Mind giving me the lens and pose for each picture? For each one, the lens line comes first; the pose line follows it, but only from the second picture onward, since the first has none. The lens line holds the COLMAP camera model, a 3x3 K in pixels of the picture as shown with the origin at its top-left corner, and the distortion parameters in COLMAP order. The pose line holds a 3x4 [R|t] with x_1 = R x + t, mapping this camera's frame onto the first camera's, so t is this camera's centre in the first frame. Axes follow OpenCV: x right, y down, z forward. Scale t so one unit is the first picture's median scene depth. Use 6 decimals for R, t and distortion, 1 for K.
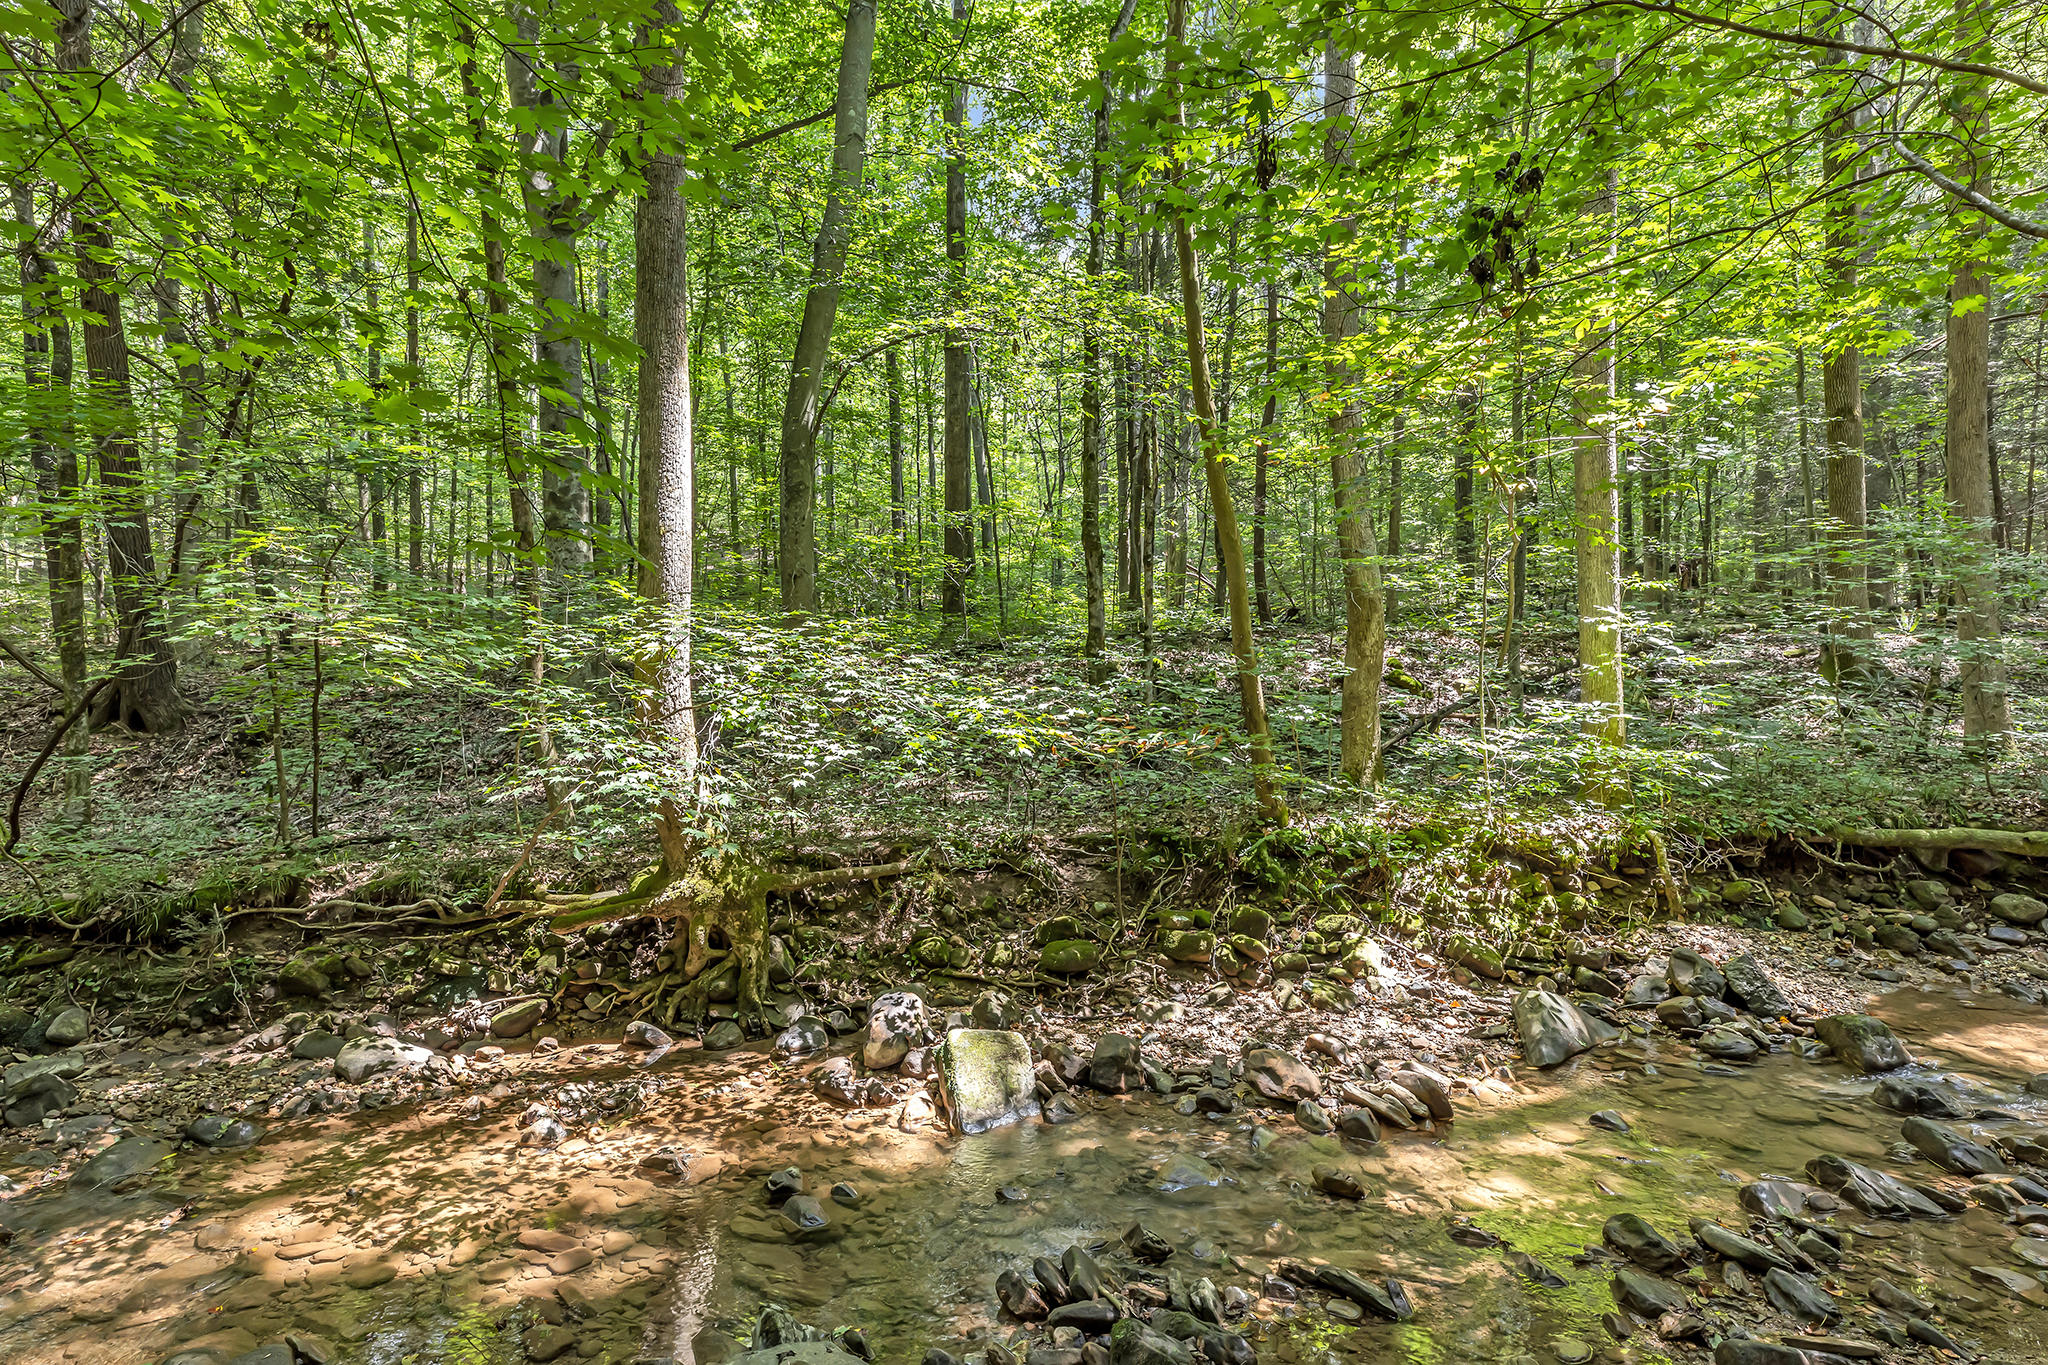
lens RADIAL K [[1153.4, 0, 1023.9], [0, 1153.4, 675.9], [0, 0, 1]] dist [-0.006504, 0.000797]
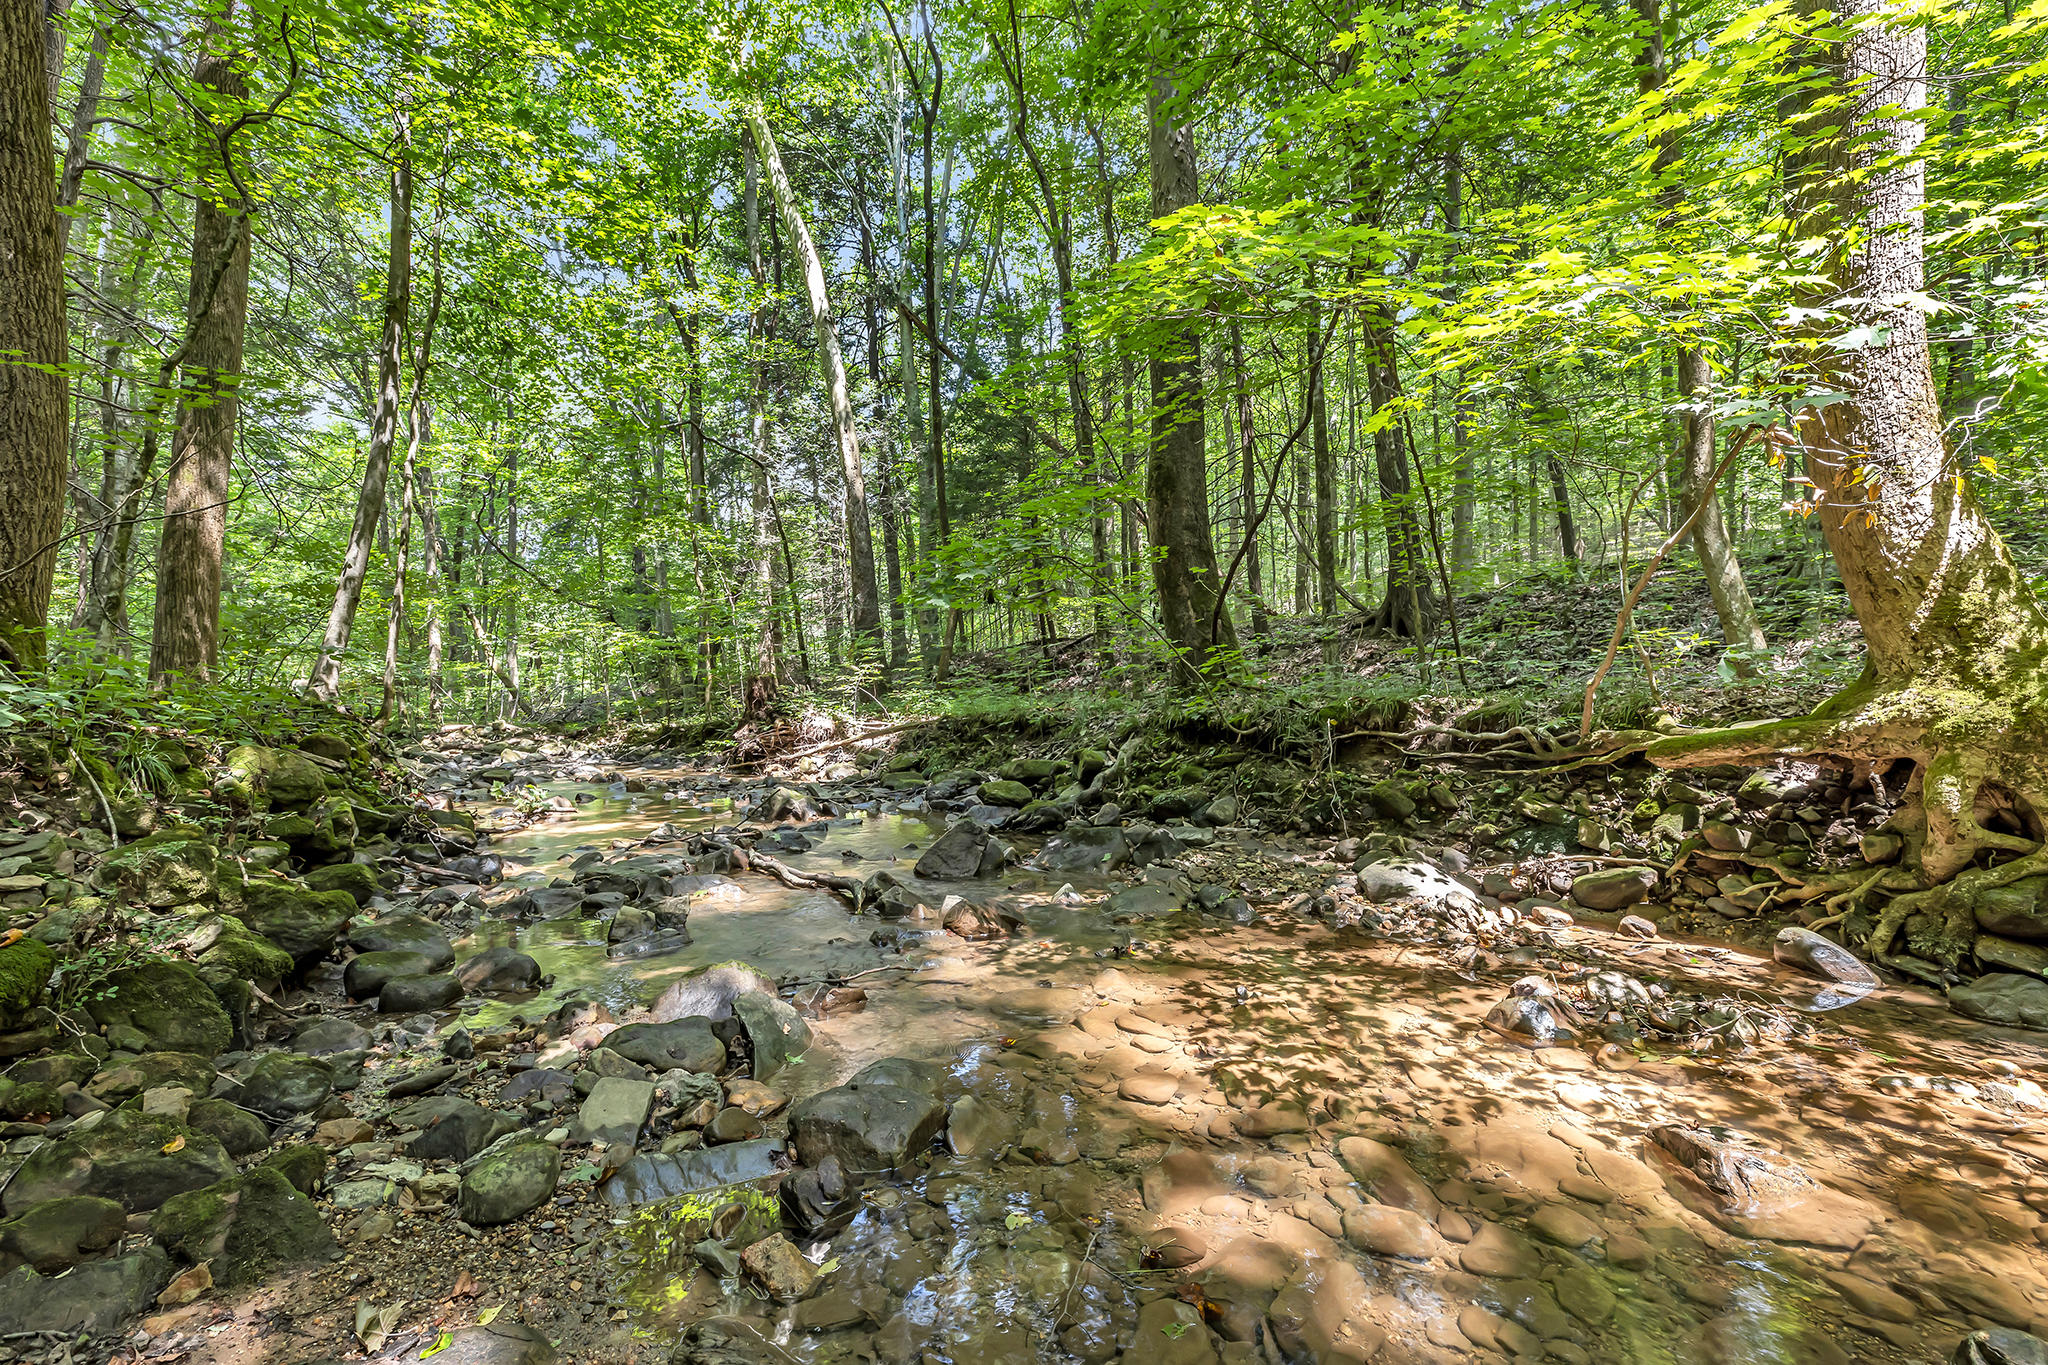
lens RADIAL K [[902.7, 0, 1012.9], [0, 902.7, 687.2], [0, 0, 1]] dist [0.009813, -0.000074]
pose [[0.364708, -0.000737, -0.931122, -0.050544], [0.001403, 0.999999, -0.000242, 0.170125], [0.931121, -0.001218, 0.364708, 0.442452]]
